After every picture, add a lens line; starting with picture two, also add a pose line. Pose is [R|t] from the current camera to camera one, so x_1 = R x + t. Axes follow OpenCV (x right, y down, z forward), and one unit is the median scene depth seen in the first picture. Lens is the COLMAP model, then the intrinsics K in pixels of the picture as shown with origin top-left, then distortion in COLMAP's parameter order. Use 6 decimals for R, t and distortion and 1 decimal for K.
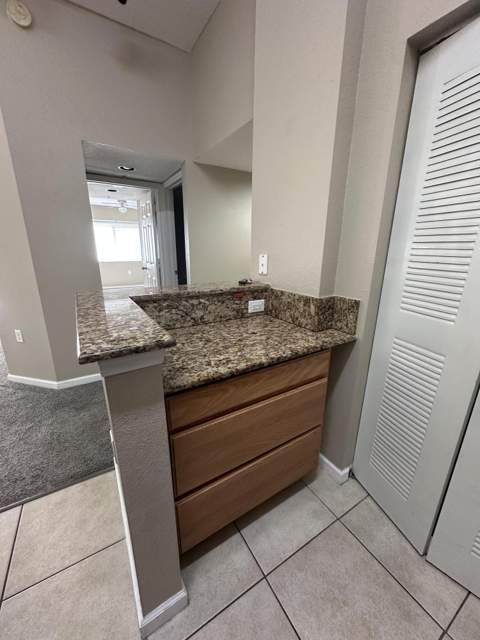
lens RADIAL K [[254.4, 0, 240.0], [0, 254.4, 320.0], [0, 0, 1]] dist [-0.002183, -0.000058]
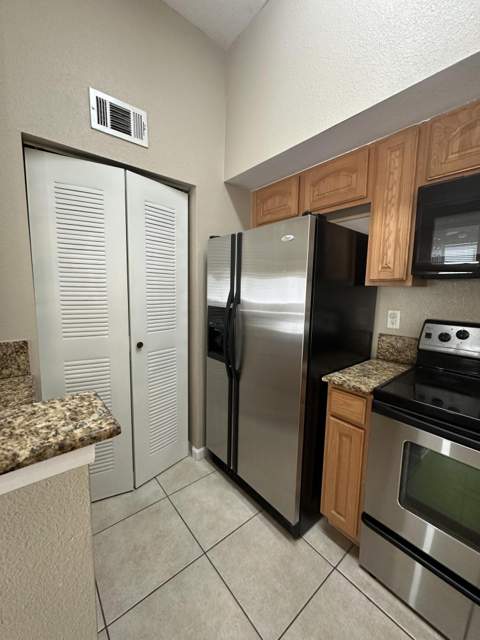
lens RADIAL K [[254.4, 0, 240.0], [0, 254.4, 320.0], [0, 0, 1]] dist [-0.002183, -0.000058]
pose [[-0.147732, -0.130940, 0.980321, -0.790439], [0.255111, 0.952611, 0.165683, -0.125340], [-0.955559, 0.274568, -0.107327, 0.311751]]
